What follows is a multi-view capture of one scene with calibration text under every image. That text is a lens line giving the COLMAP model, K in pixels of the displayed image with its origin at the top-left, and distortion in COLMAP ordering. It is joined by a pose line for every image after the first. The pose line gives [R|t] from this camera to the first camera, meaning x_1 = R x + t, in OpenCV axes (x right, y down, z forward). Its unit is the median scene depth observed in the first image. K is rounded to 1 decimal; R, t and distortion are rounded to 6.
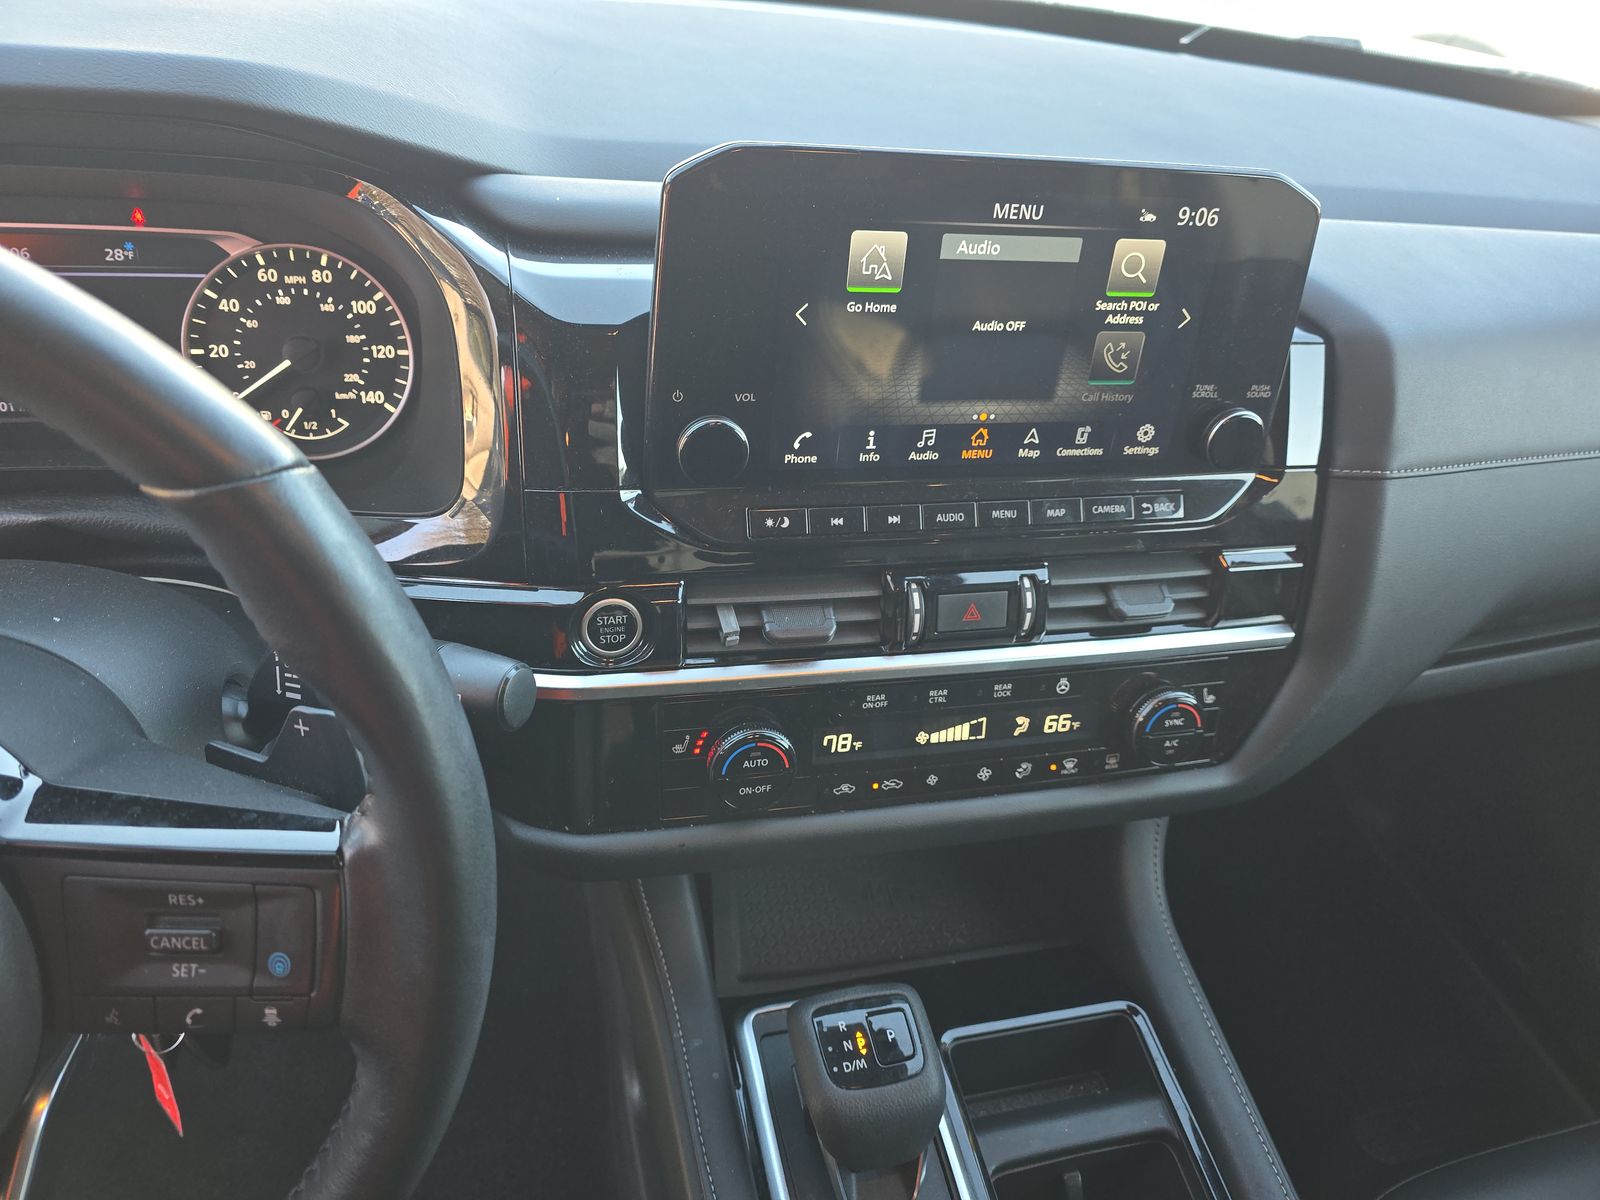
lens RADIAL K [[1097.5, 0, 800.0], [0, 1097.5, 600.0], [0, 0, 1]] dist [0.095362, -0.147695]
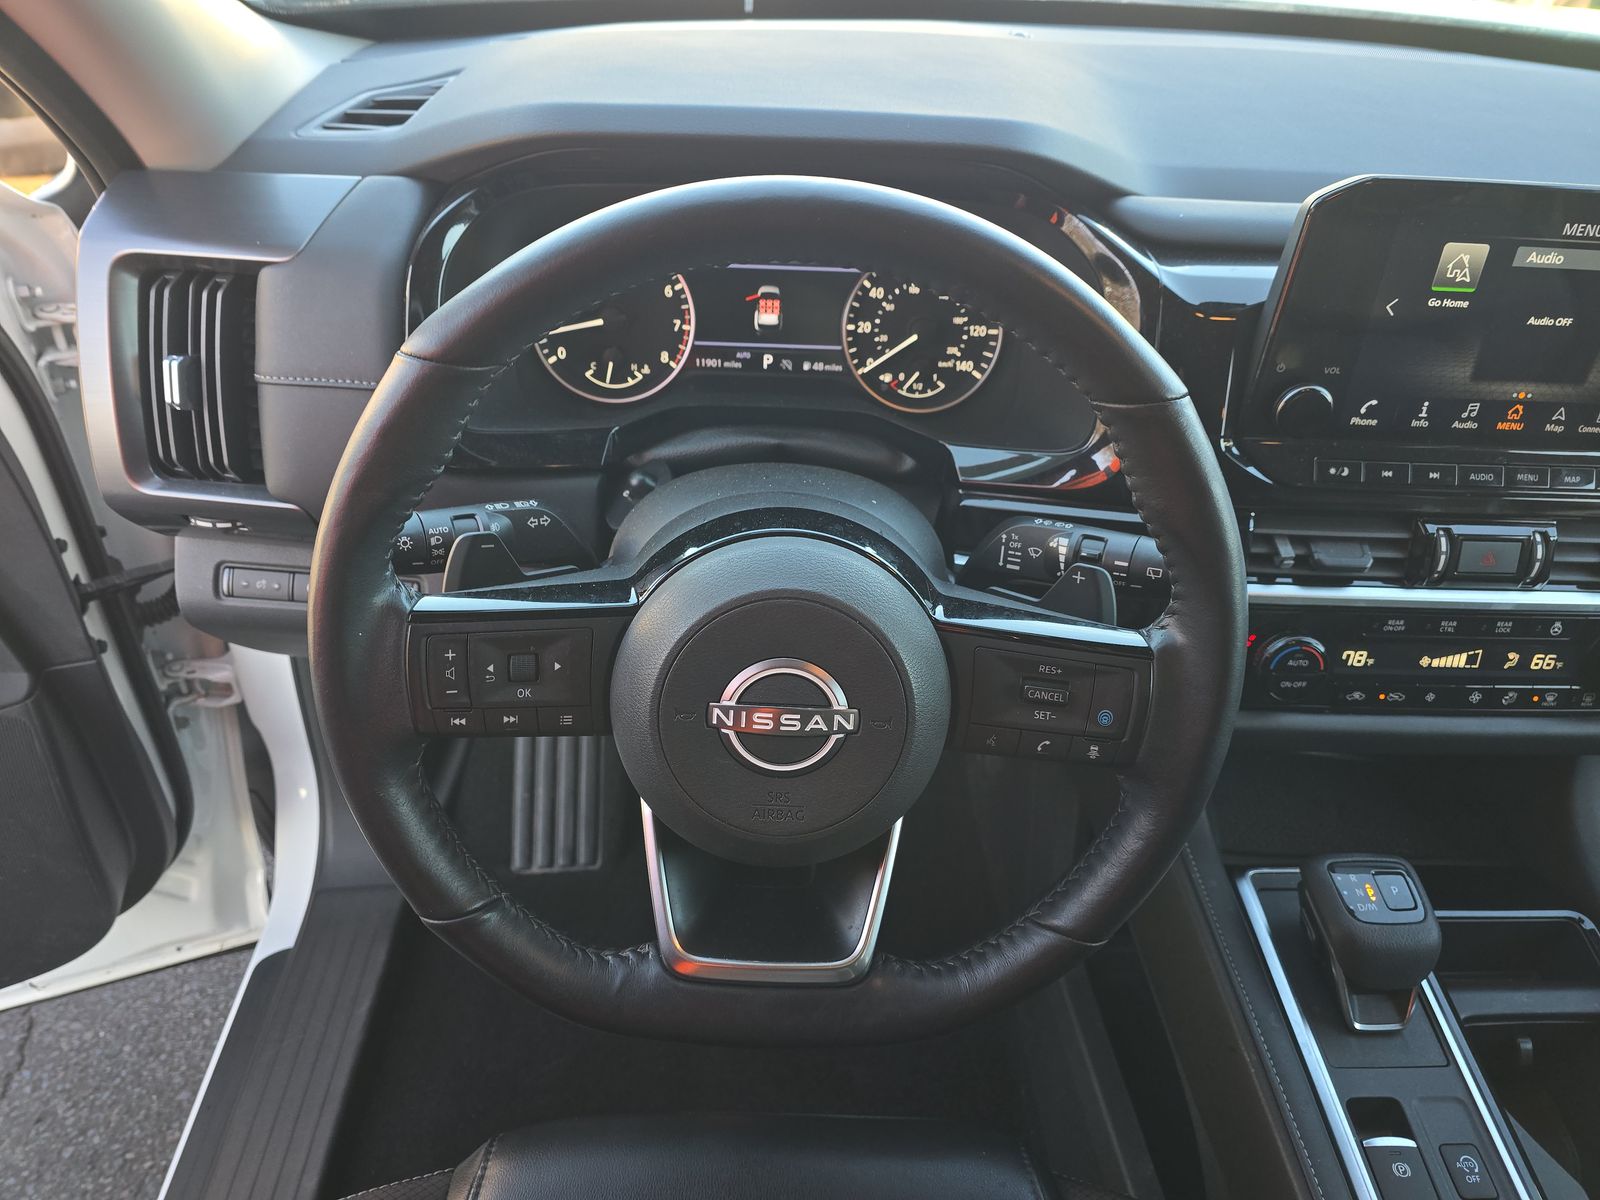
lens RADIAL K [[1097.5, 0, 800.0], [0, 1097.5, 600.0], [0, 0, 1]] dist [-0.003313, -0.004030]
pose [[0.975999, 0.078136, -0.203273, -0.332554], [-0.077721, 0.996925, 0.010036, 0.103836], [0.203432, 0.006003, 0.979071, -0.327528]]
